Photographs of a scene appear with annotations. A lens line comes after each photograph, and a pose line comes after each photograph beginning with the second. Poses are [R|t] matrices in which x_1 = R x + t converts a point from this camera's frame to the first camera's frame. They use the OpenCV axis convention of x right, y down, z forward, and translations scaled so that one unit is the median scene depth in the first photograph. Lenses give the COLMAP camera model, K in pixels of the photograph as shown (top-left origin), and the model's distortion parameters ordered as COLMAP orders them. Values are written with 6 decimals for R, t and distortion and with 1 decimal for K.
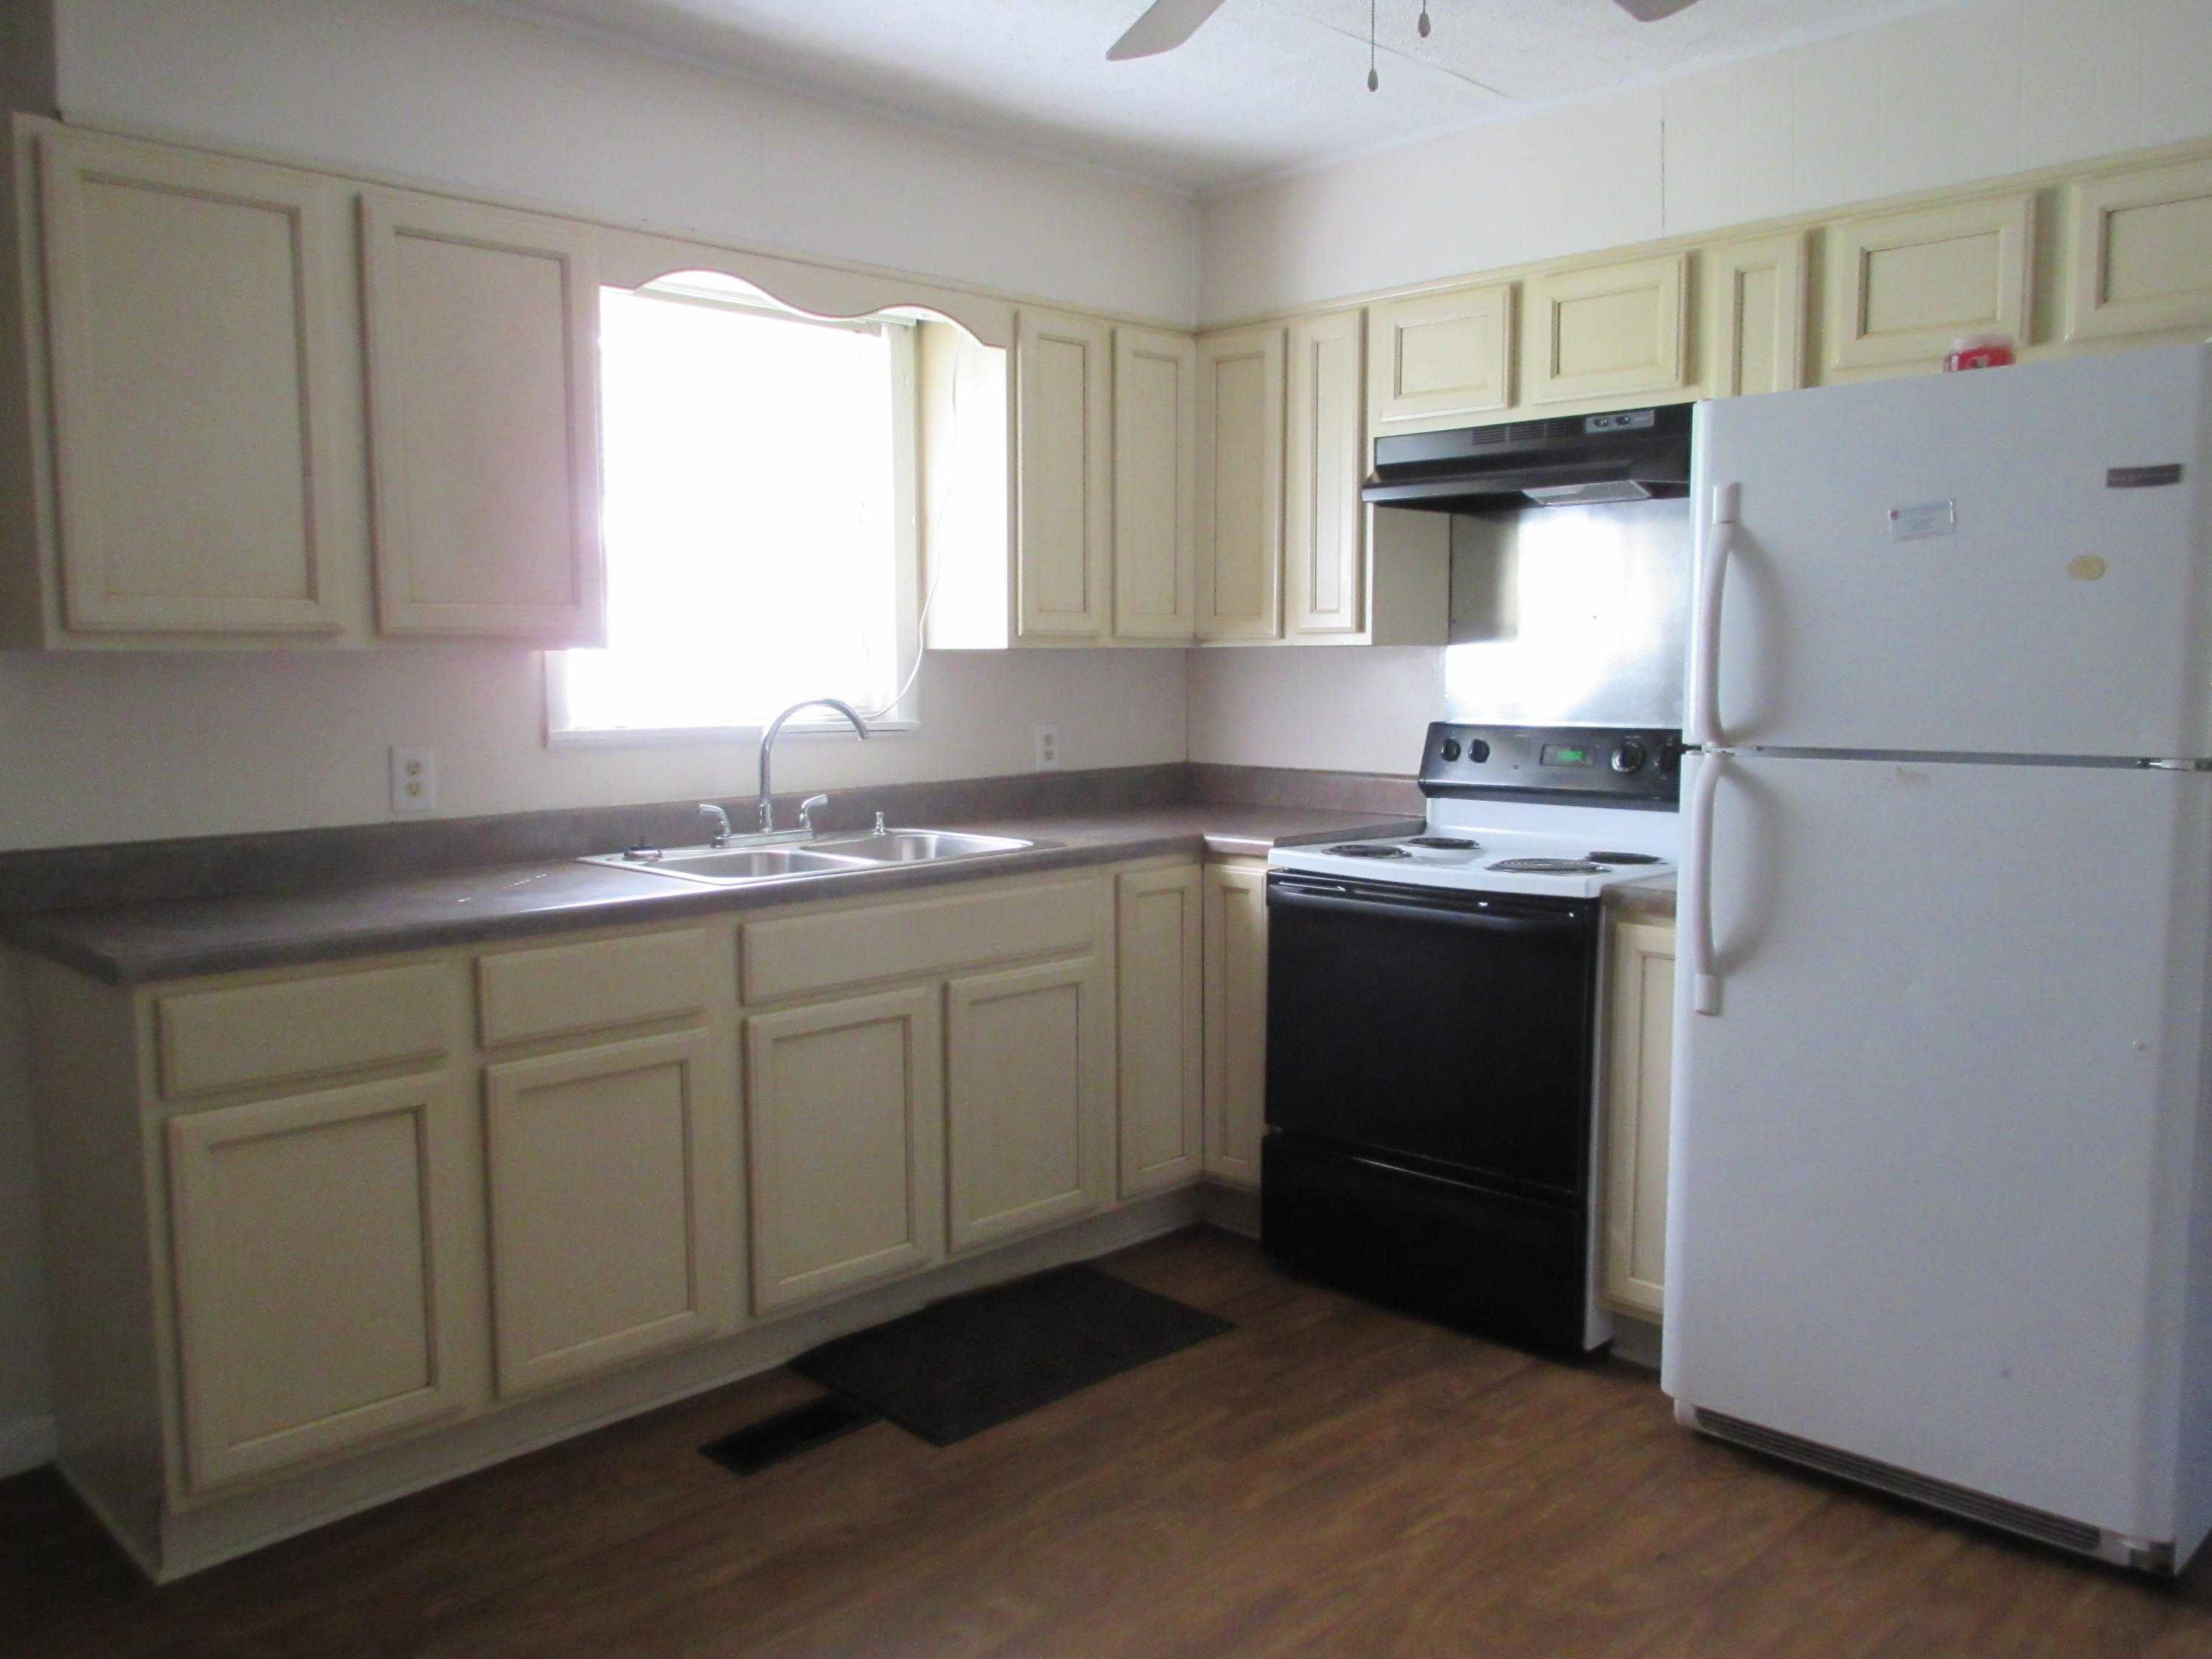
lens RADIAL K [[1742.5, 0, 1096.3], [0, 1742.5, 835.9], [0, 0, 1]] dist [-0.002547, 0.001767]
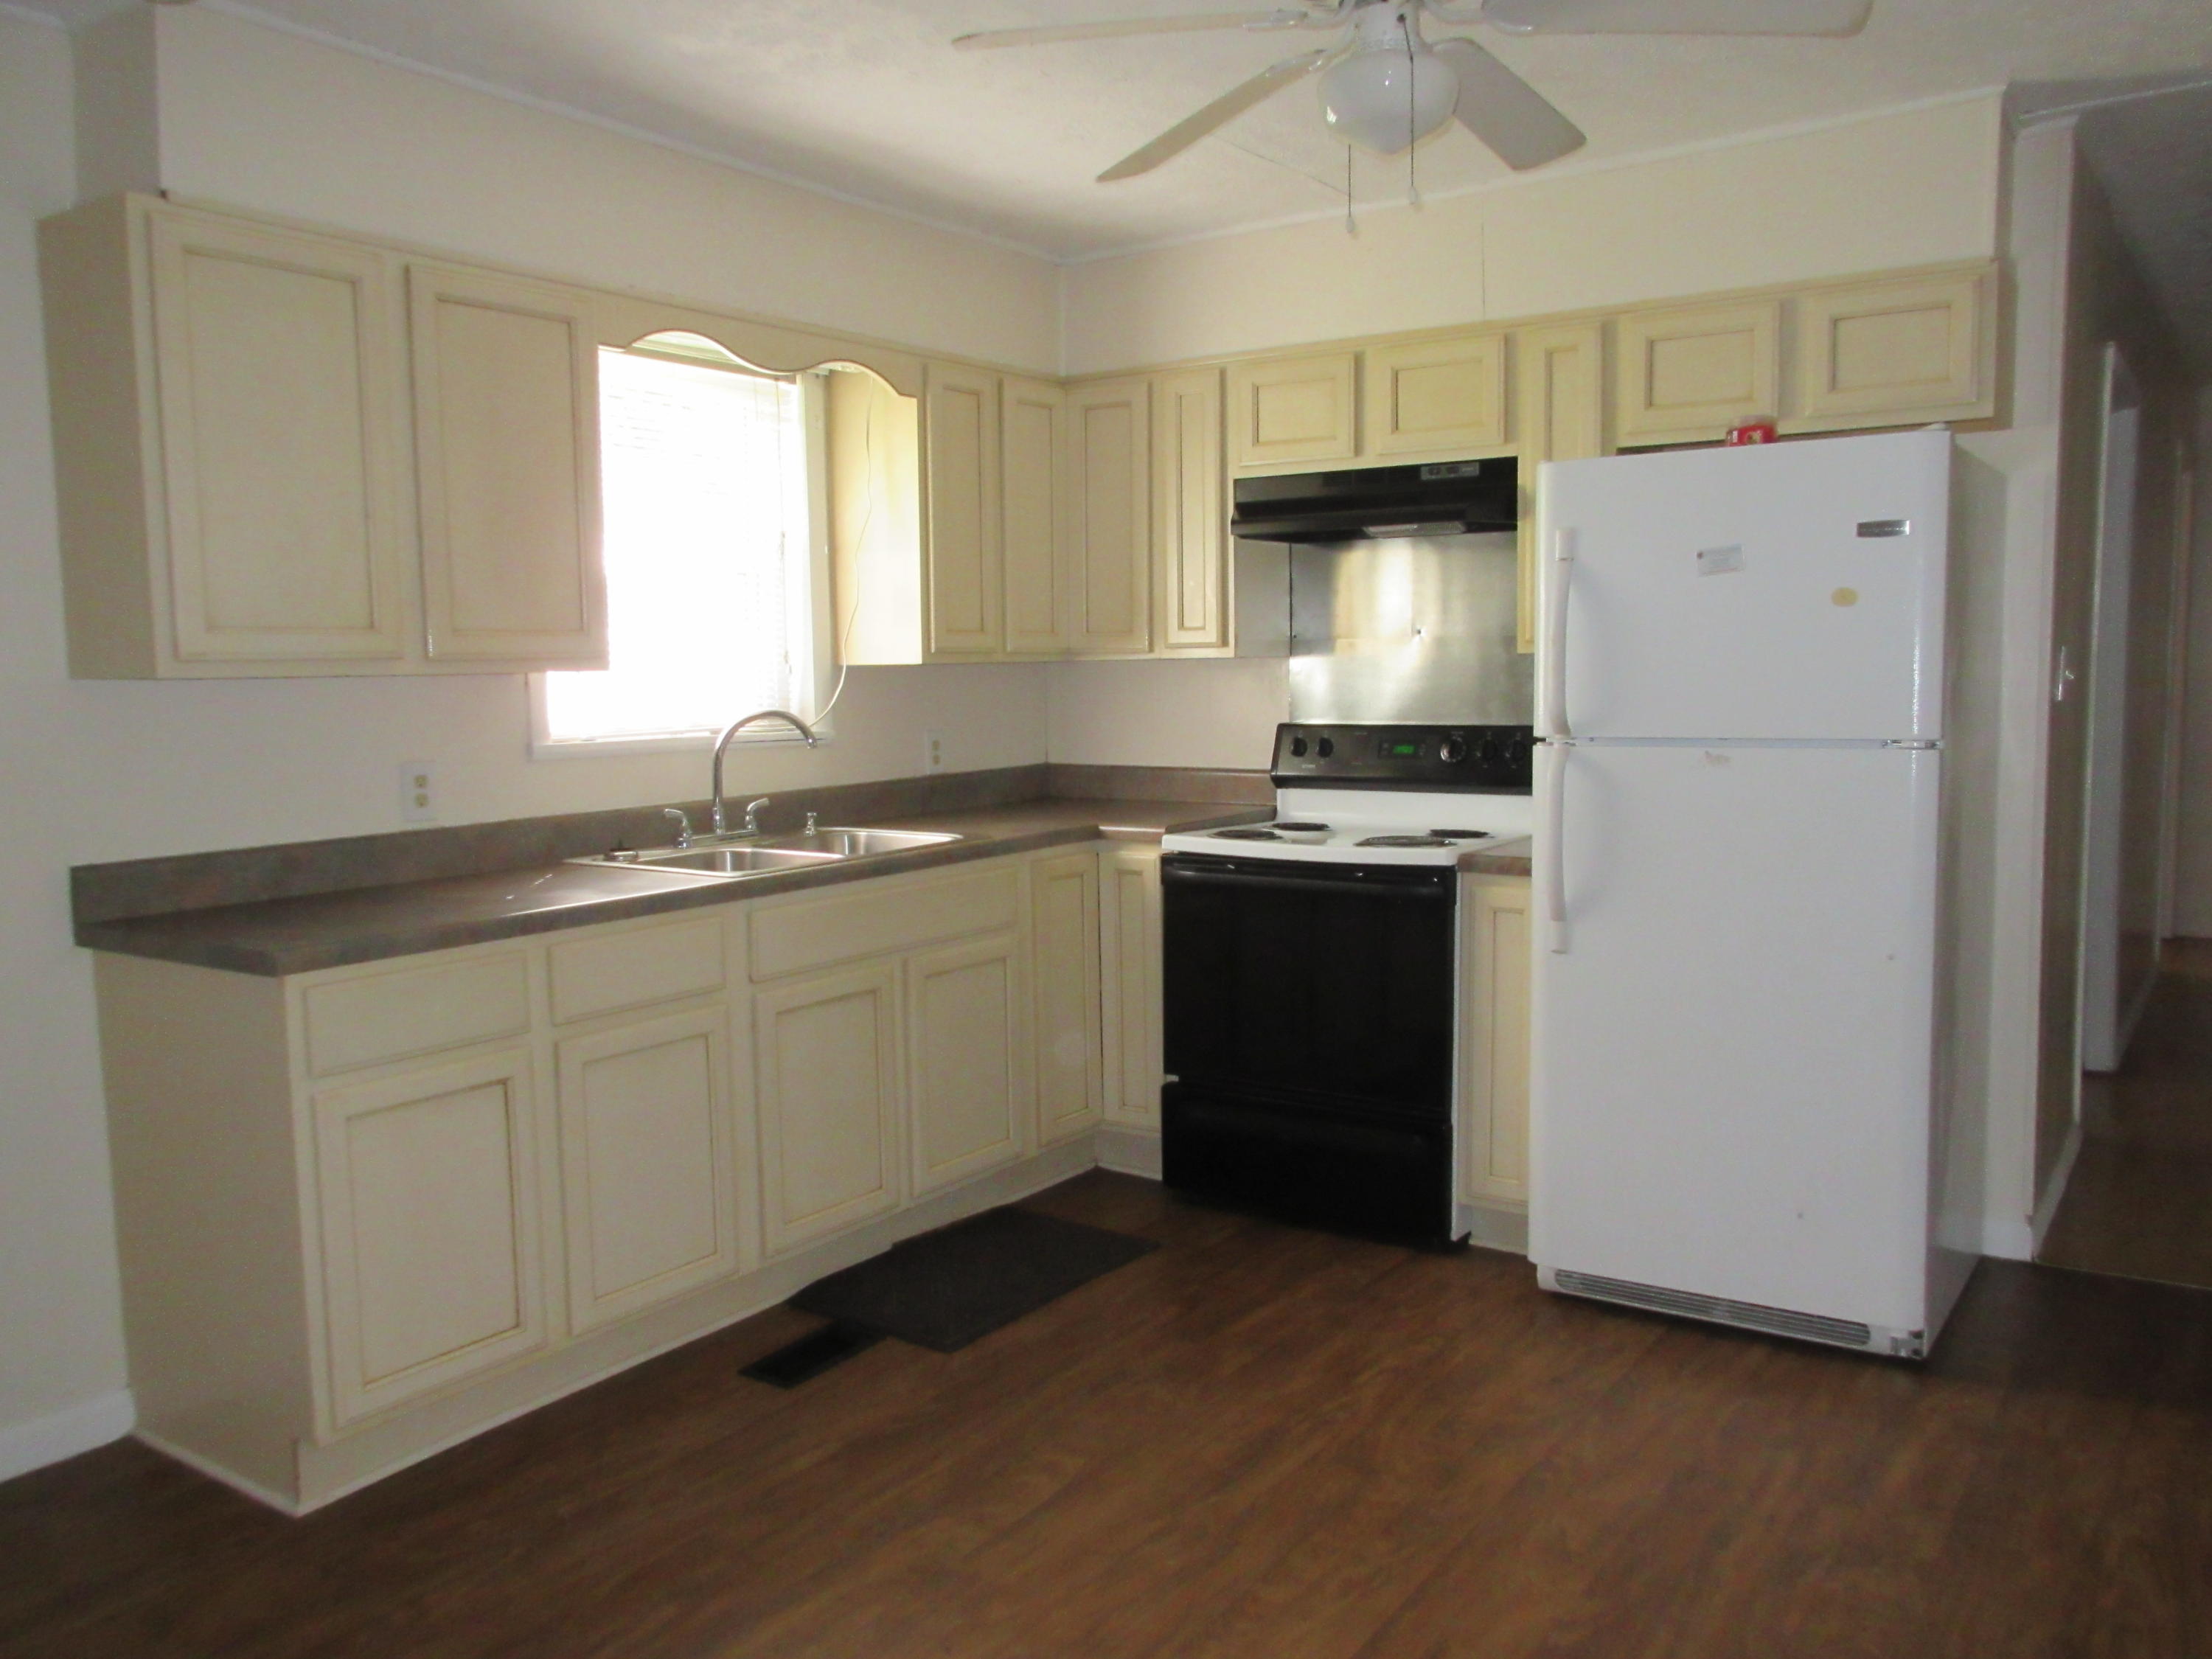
lens RADIAL K [[1742.5, 0, 1096.3], [0, 1742.5, 835.9], [0, 0, 1]] dist [-0.002547, 0.001767]
pose [[0.983242, -0.028821, 0.180013, -0.156990], [0.029379, 0.999568, -0.000437, 0.007364], [-0.179923, 0.005719, 0.983664, -0.133482]]
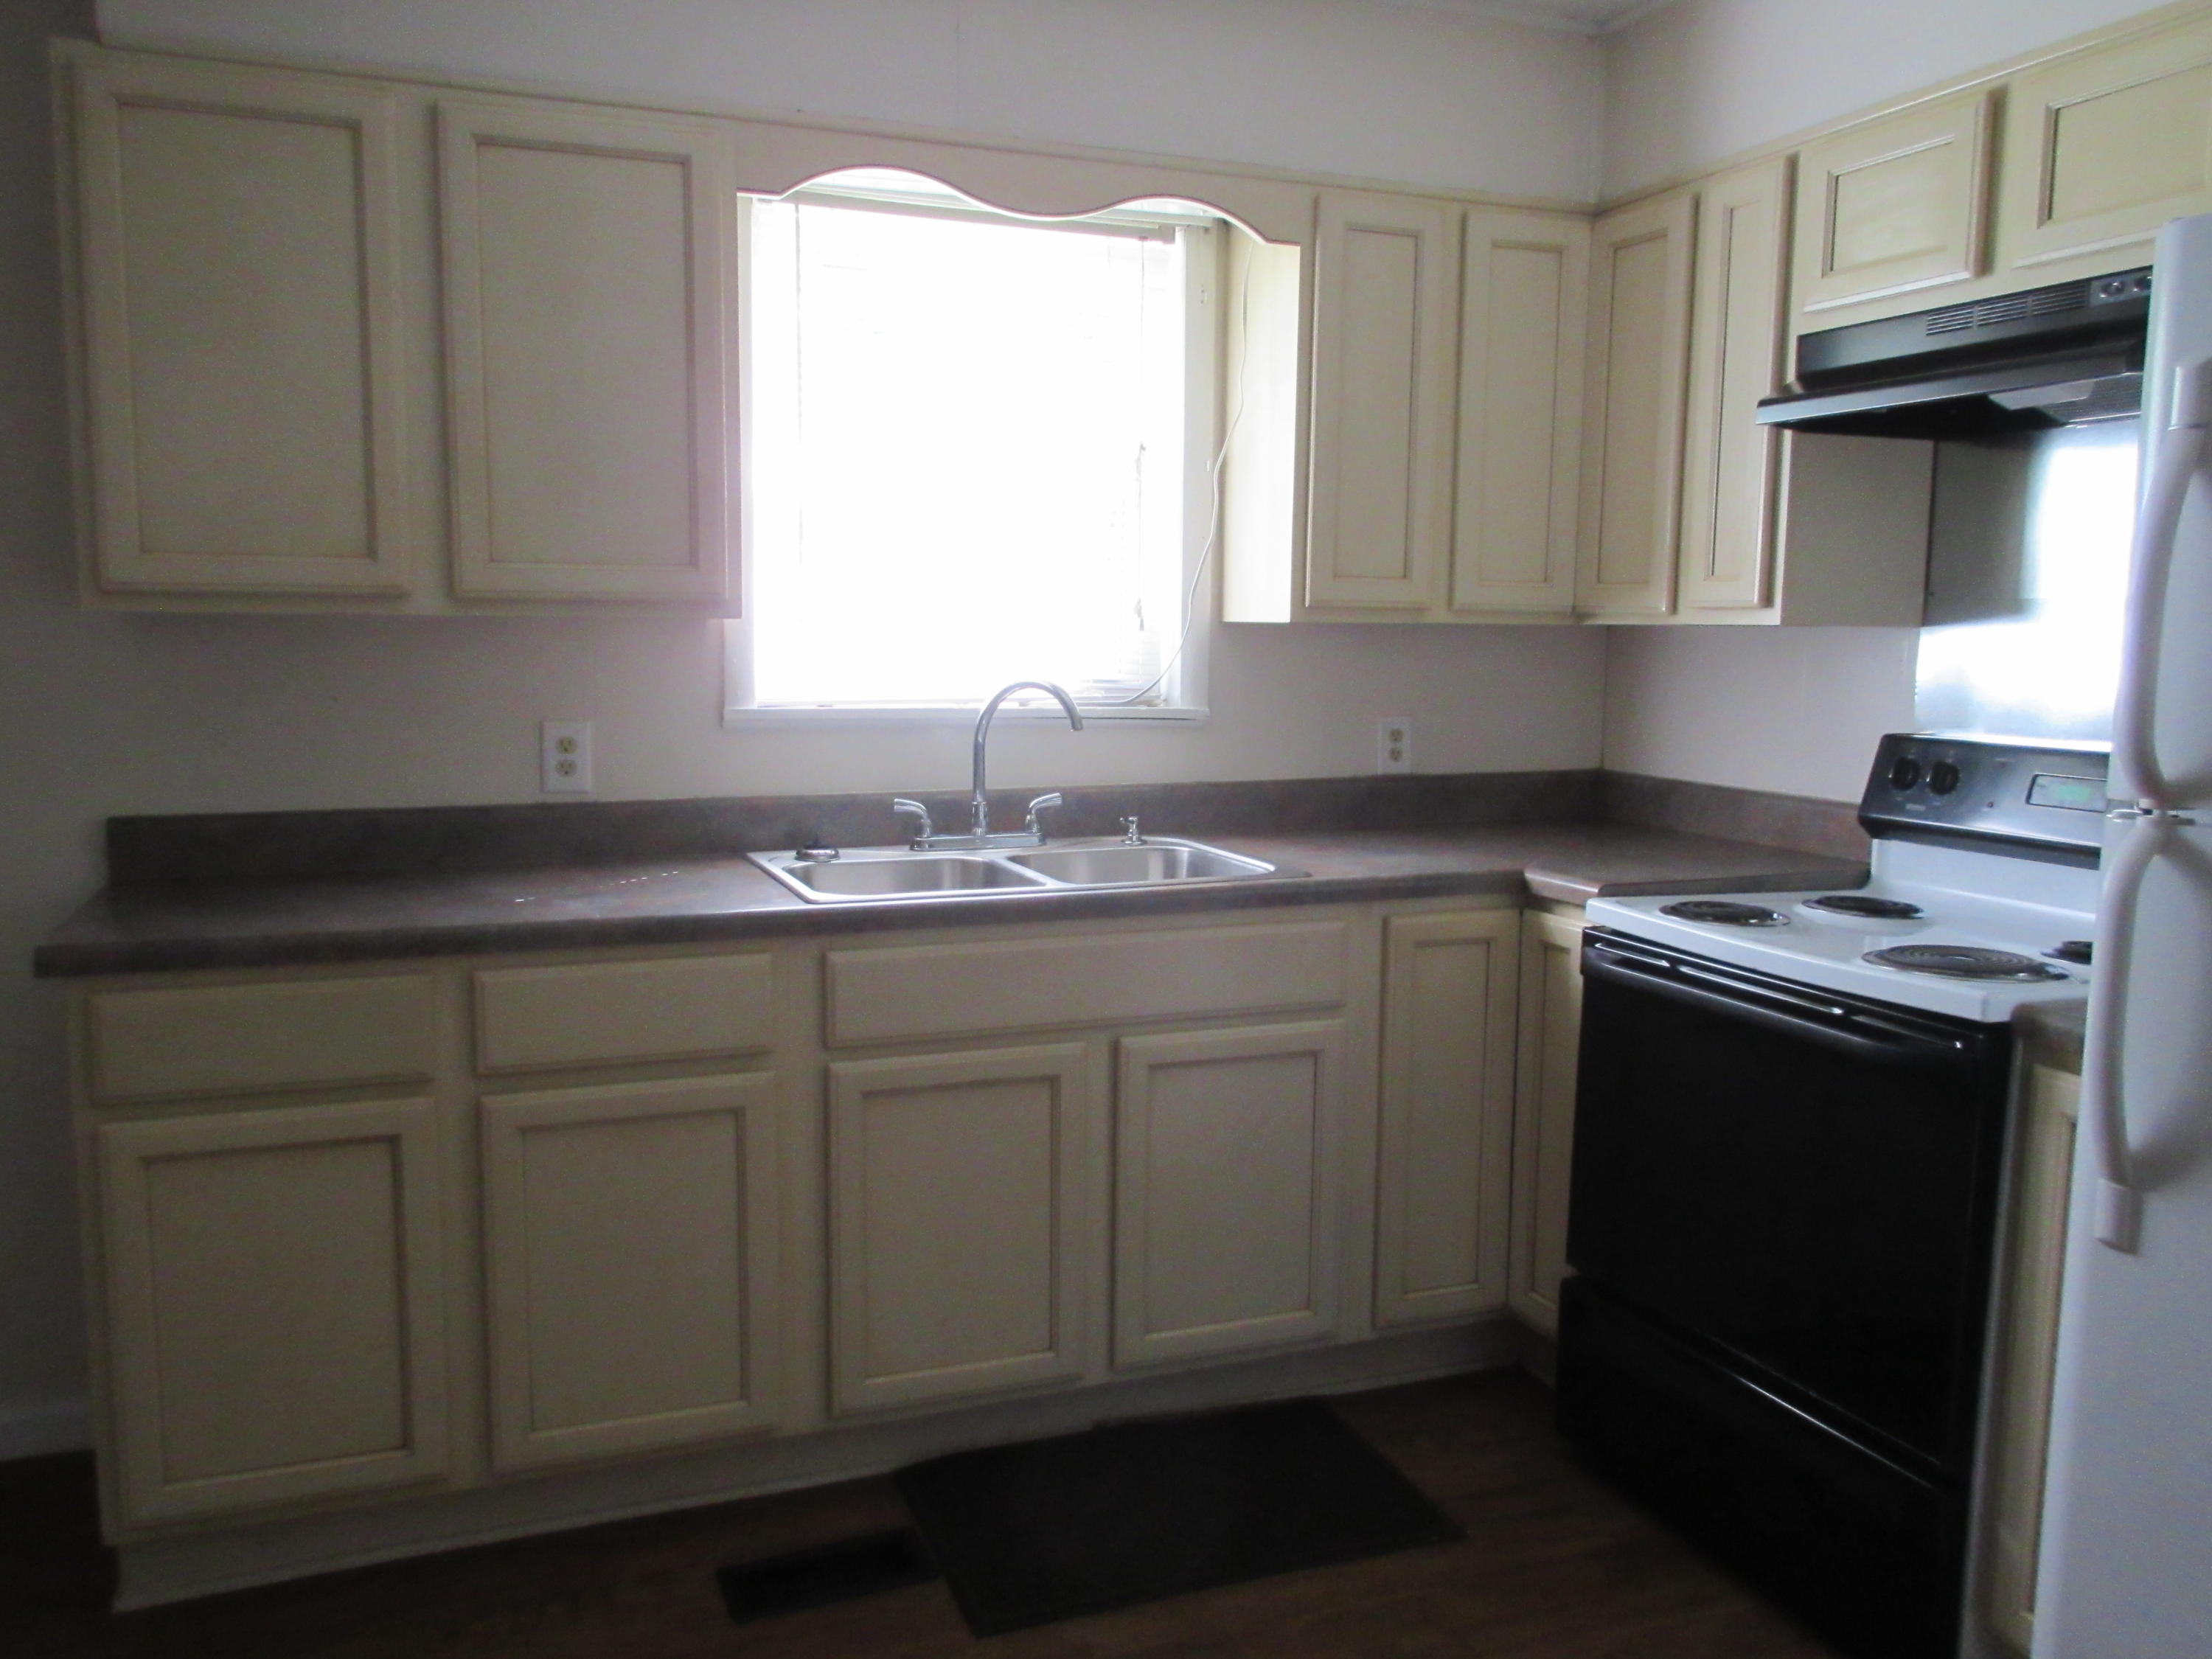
lens RADIAL K [[1742.5, 0, 1096.3], [0, 1742.5, 835.9], [0, 0, 1]] dist [-0.002547, 0.001767]
pose [[0.919007, 0.061859, -0.389359, 0.199409], [-0.054638, 0.998067, 0.029605, -0.030474], [0.390438, -0.005933, 0.920610, 0.242815]]
